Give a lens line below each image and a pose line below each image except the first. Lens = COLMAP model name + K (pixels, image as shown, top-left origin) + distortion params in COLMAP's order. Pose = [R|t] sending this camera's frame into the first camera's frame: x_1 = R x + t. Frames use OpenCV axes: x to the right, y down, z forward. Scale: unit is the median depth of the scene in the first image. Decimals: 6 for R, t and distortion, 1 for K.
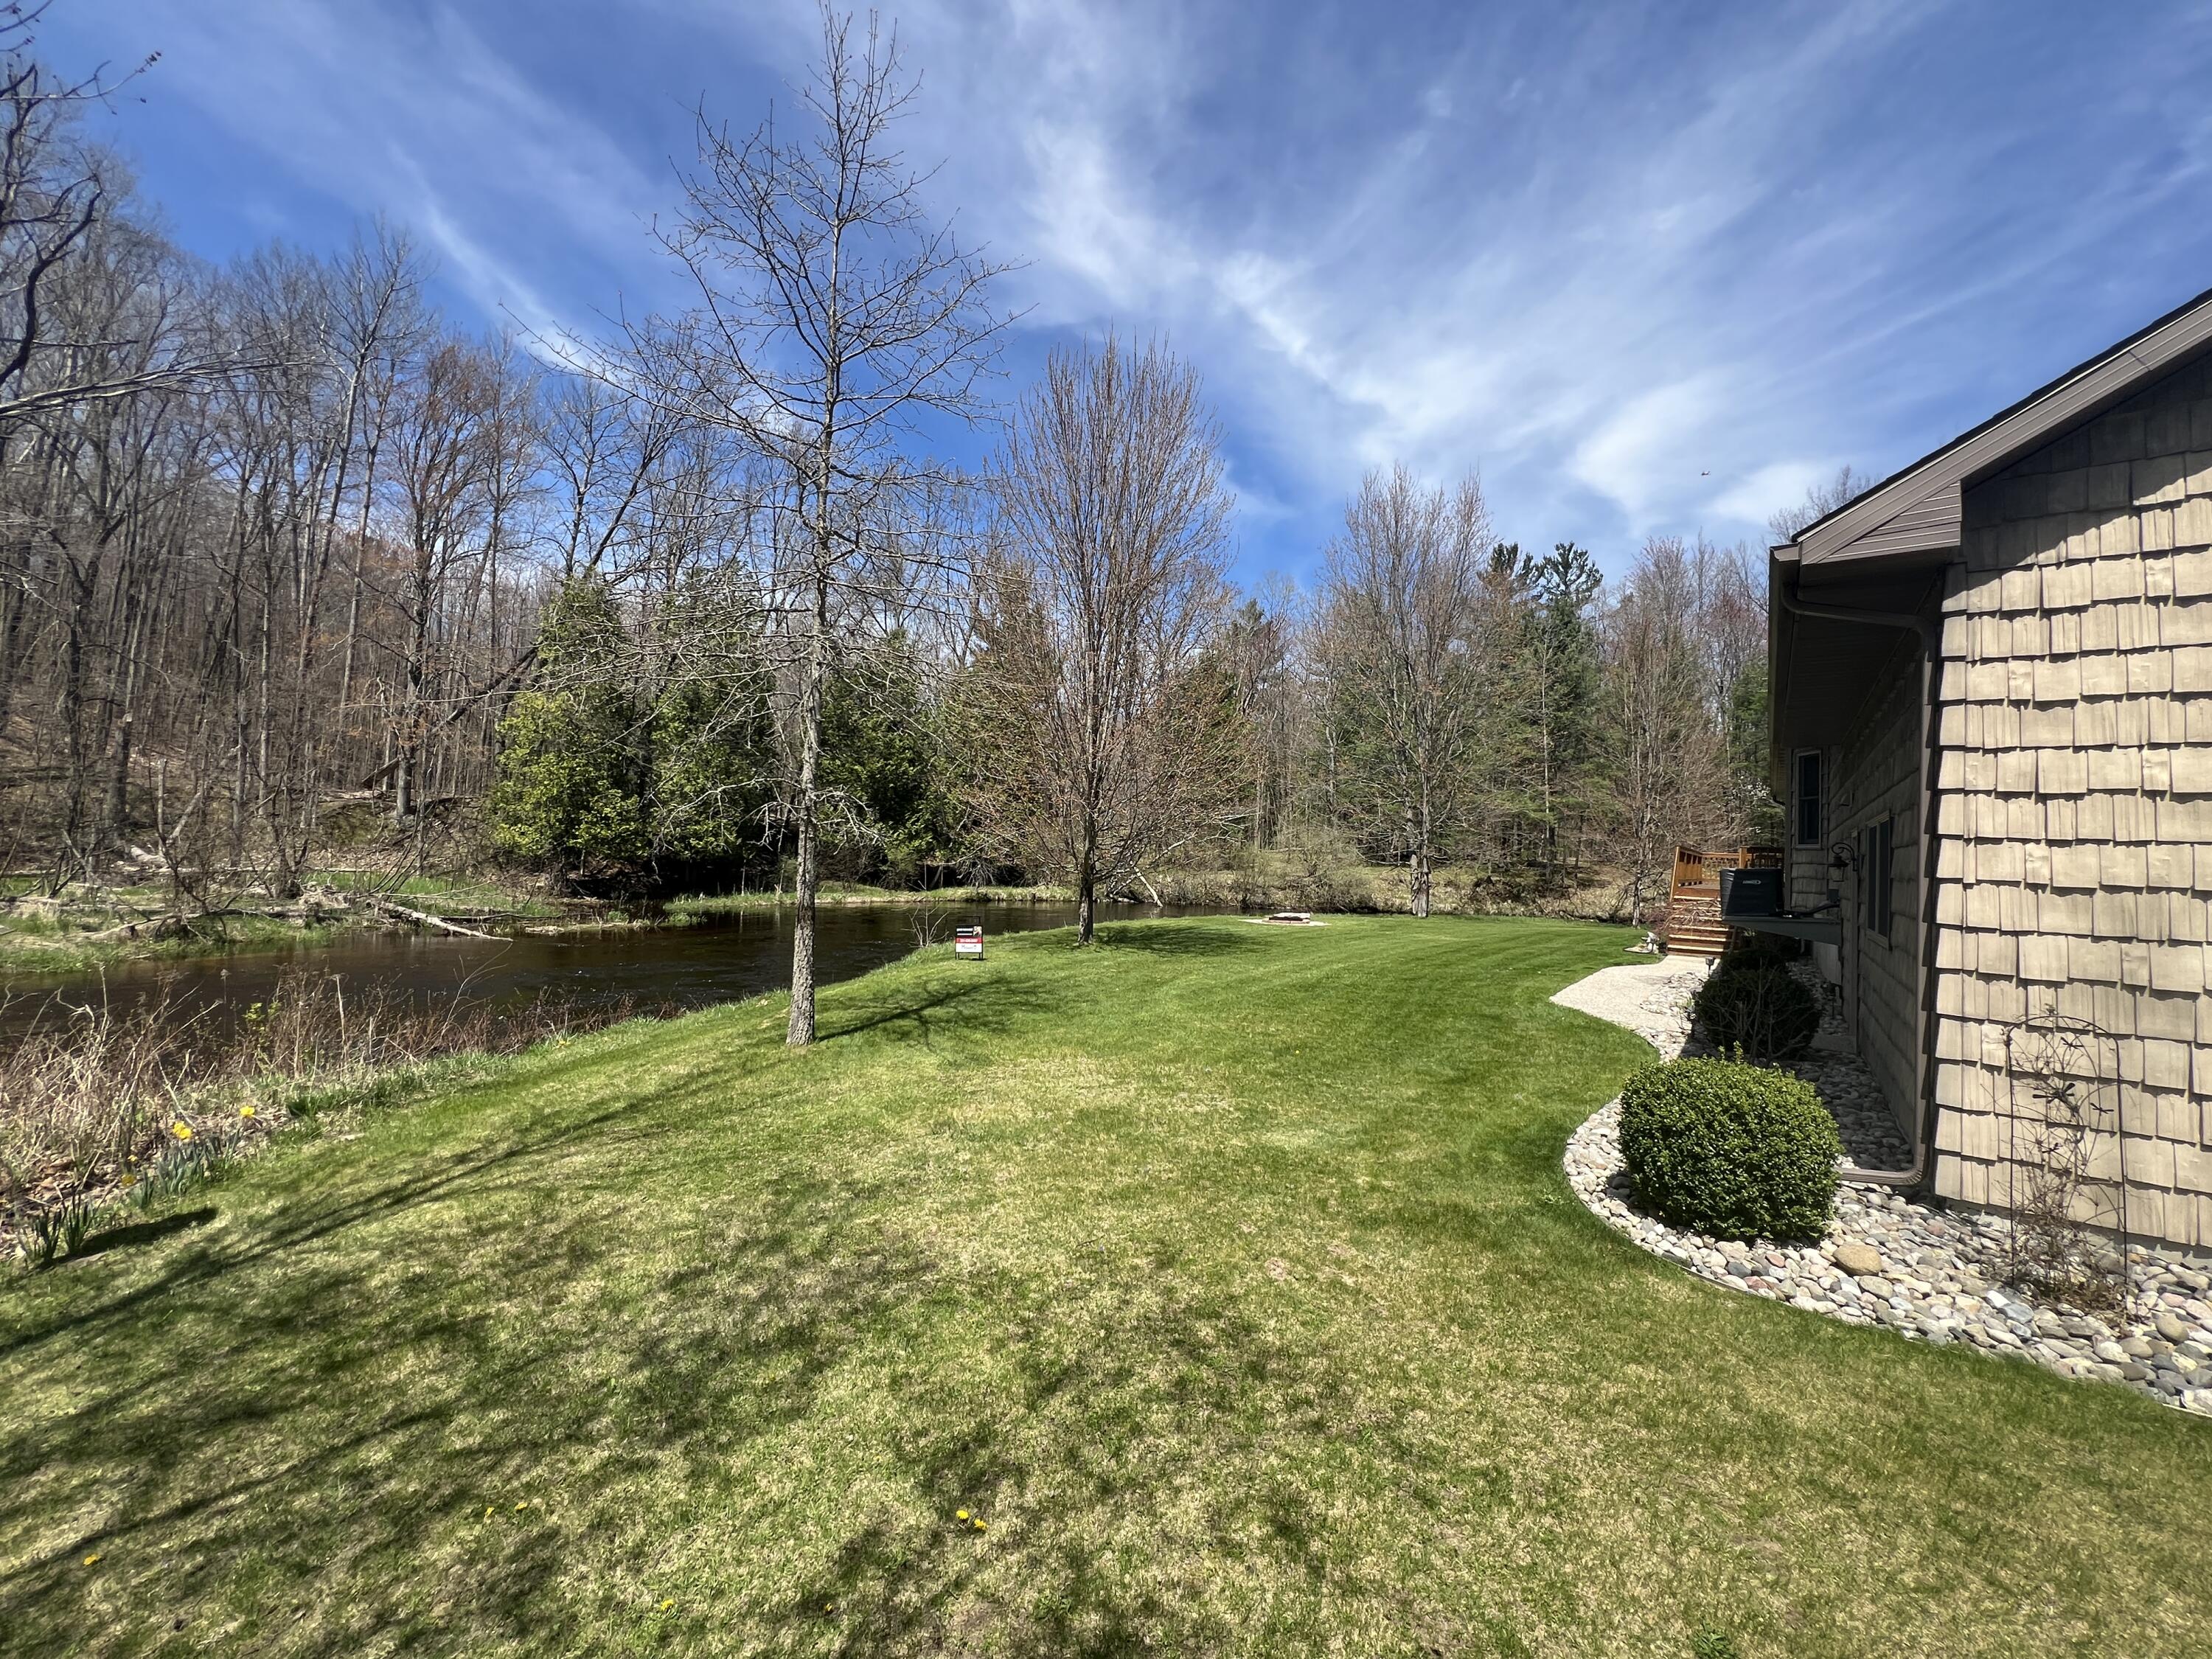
lens RADIAL K [[894.6, 0, 1108.3], [0, 894.6, 826.7], [0, 0, 1]] dist [-0.001505, -0.000205]
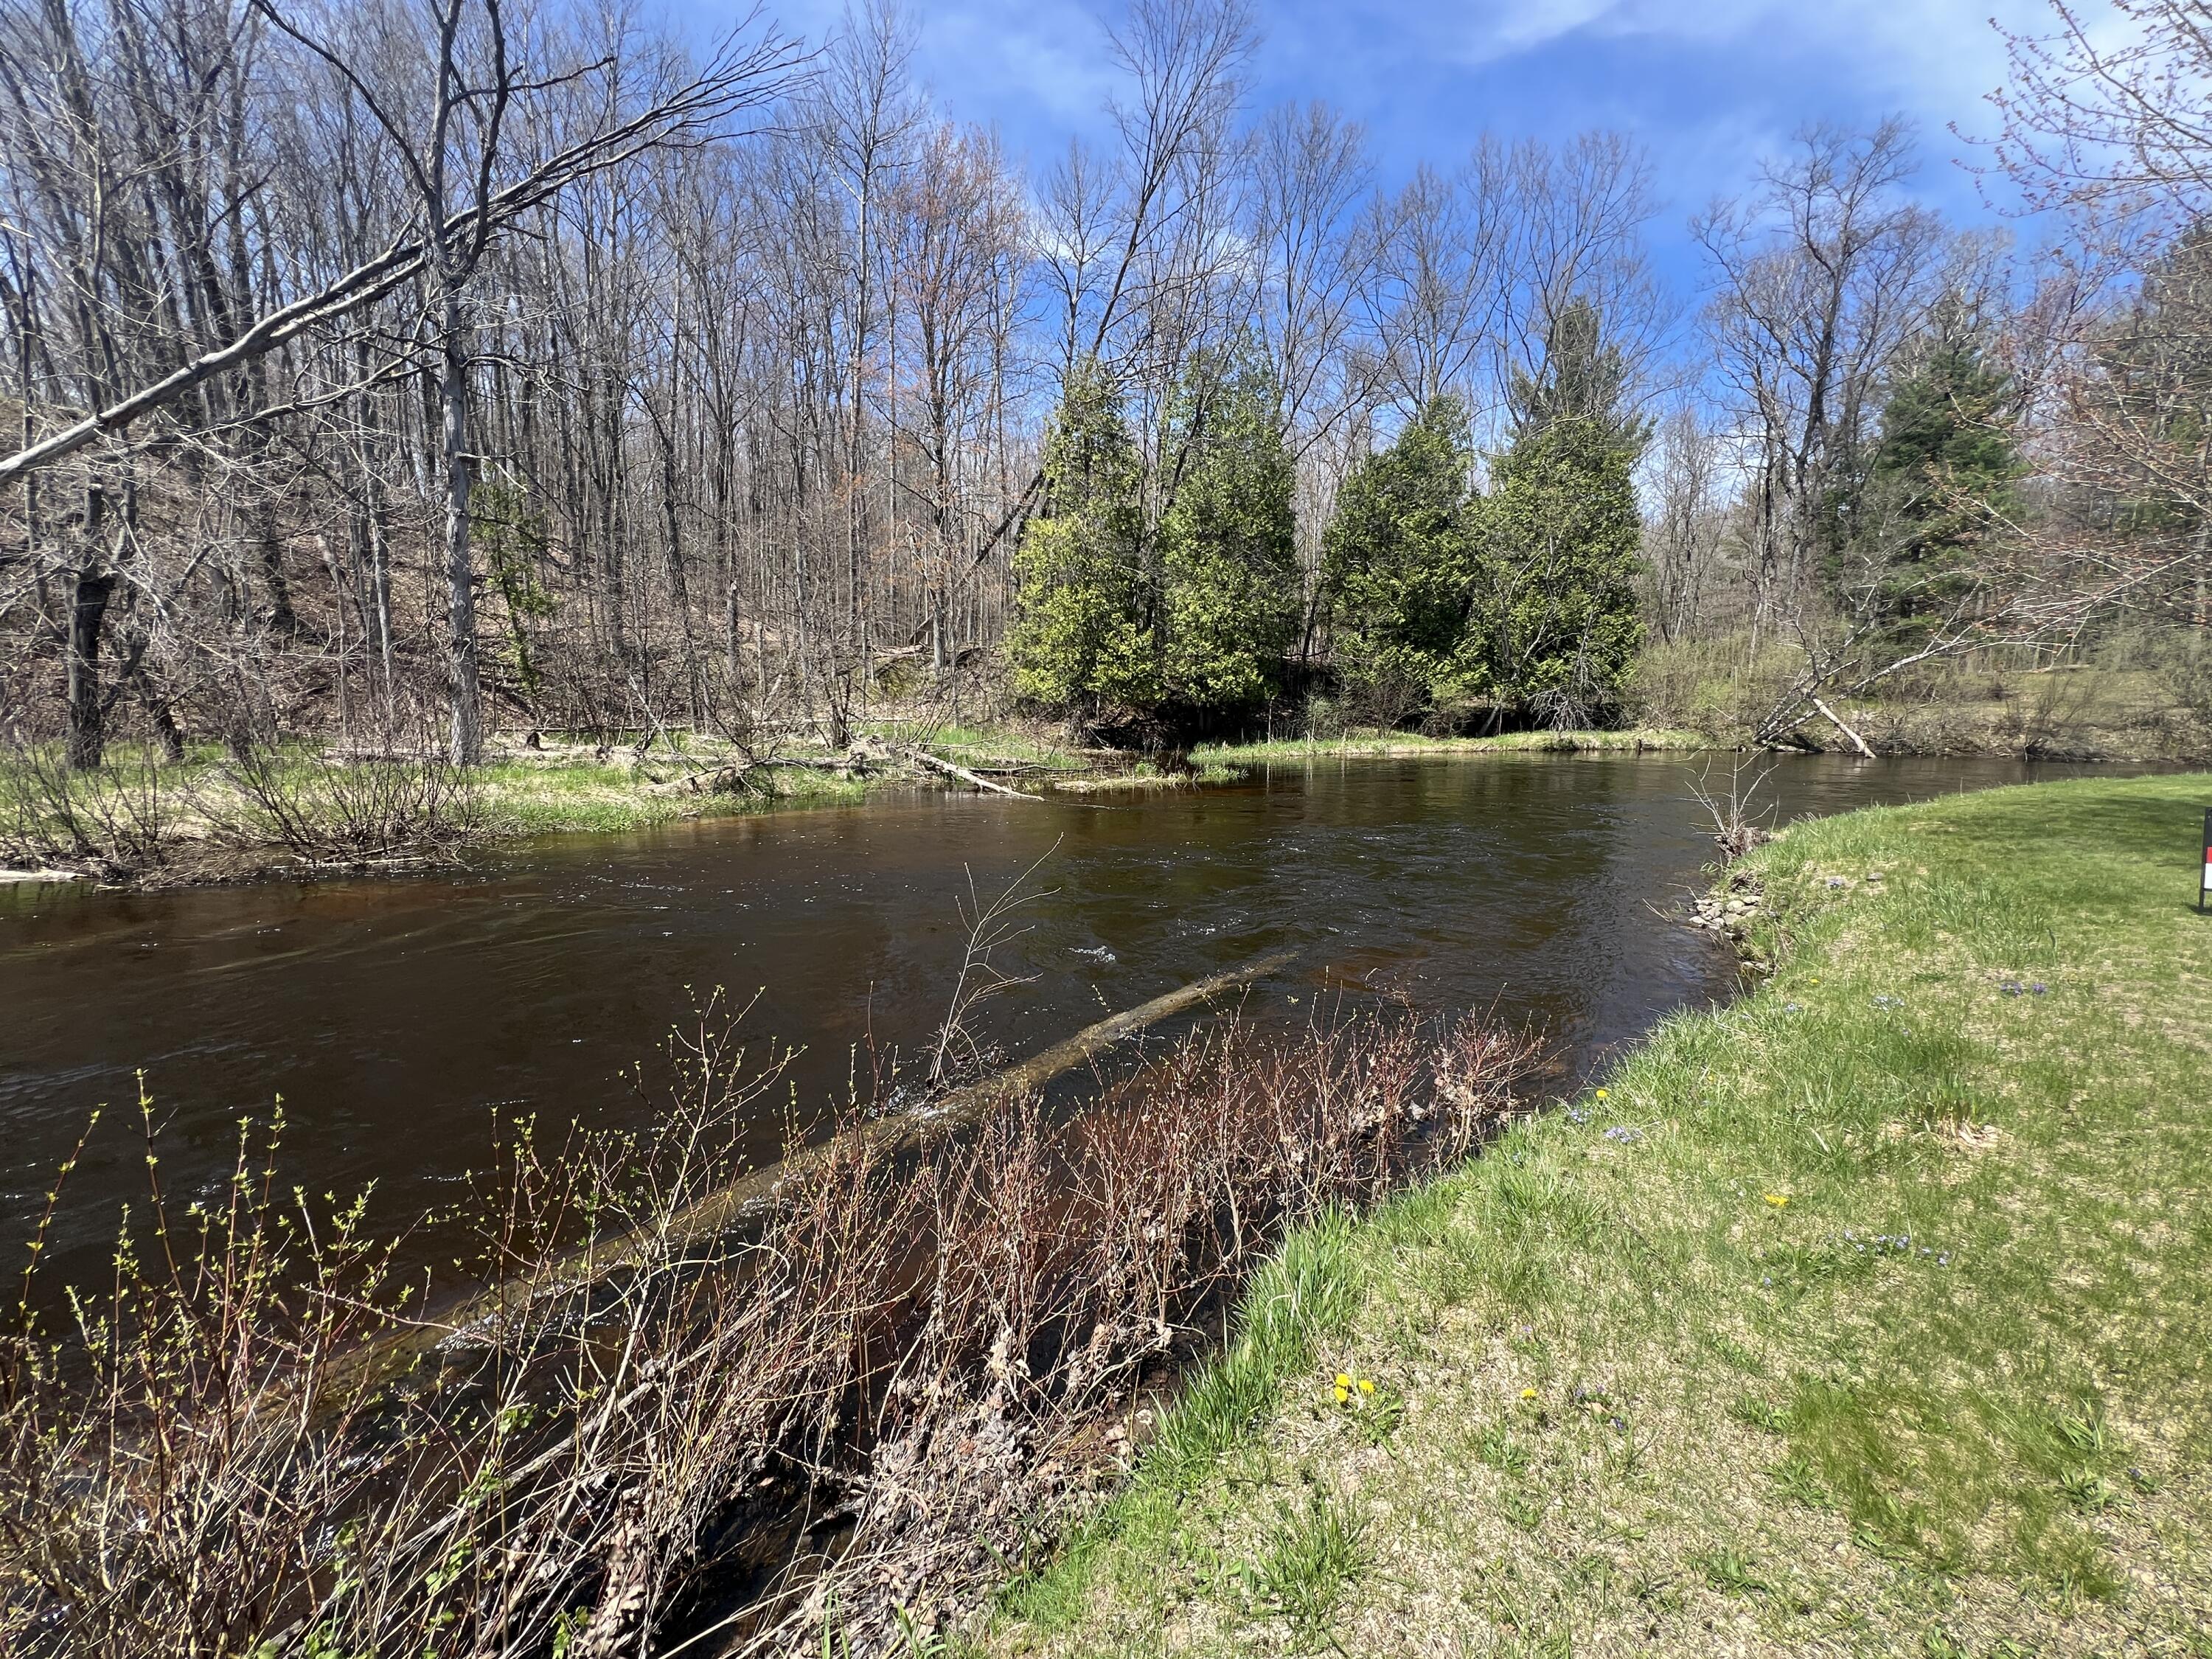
lens RADIAL K [[894.6, 0, 1108.3], [0, 894.6, 826.7], [0, 0, 1]] dist [-0.001505, -0.000205]
pose [[0.876349, 0.035882, -0.480338, -0.145575], [0.042998, 0.987413, 0.152208, 0.020485], [0.479753, -0.154041, 0.863775, 0.210336]]
